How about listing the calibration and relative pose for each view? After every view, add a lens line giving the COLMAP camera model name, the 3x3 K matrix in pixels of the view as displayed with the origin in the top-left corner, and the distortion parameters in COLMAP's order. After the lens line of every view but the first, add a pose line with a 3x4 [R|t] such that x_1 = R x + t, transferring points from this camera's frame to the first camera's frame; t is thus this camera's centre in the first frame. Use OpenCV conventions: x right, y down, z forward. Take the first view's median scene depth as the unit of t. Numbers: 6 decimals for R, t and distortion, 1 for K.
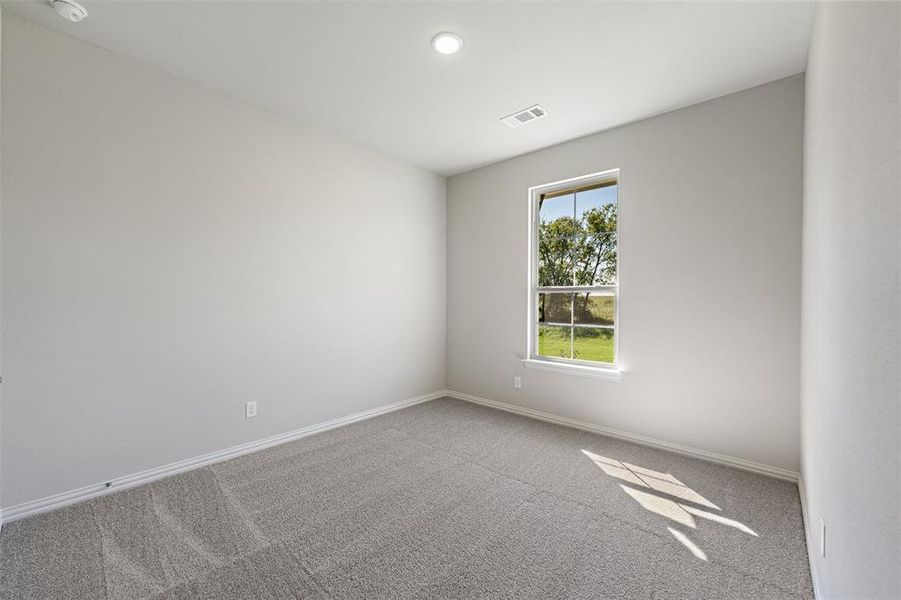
lens RADIAL K [[367.3, 0, 450.5], [0, 367.3, 300.0], [0, 0, 1]] dist [-0.001165, -0.000038]
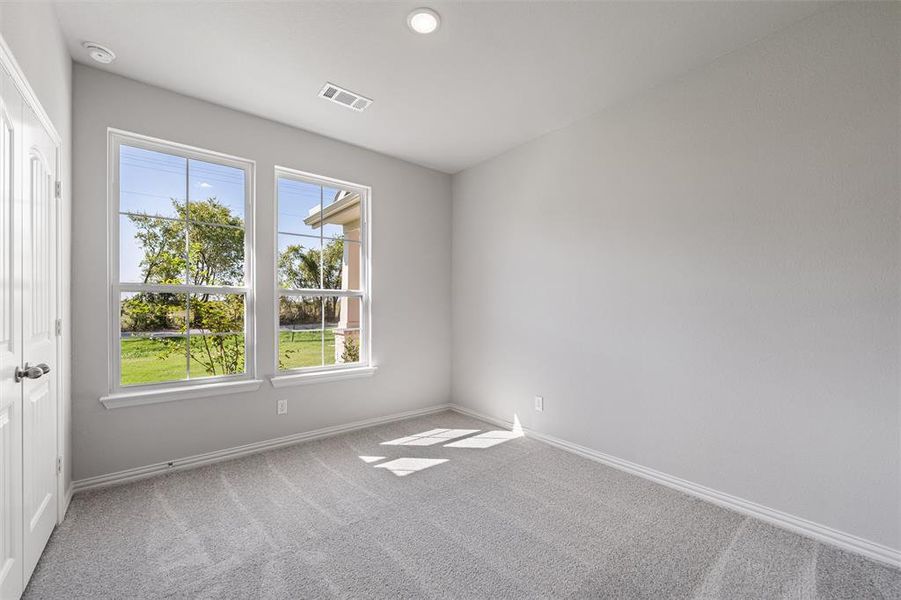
lens RADIAL K [[367.3, 0, 450.5], [0, 367.3, 300.0], [0, 0, 1]] dist [-0.001165, -0.000038]
pose [[0.160761, 0.002279, 0.986991, -0.661029], [-0.002720, 0.999995, -0.001866, -0.010314], [-0.986990, -0.002385, 0.160766, 0.614011]]
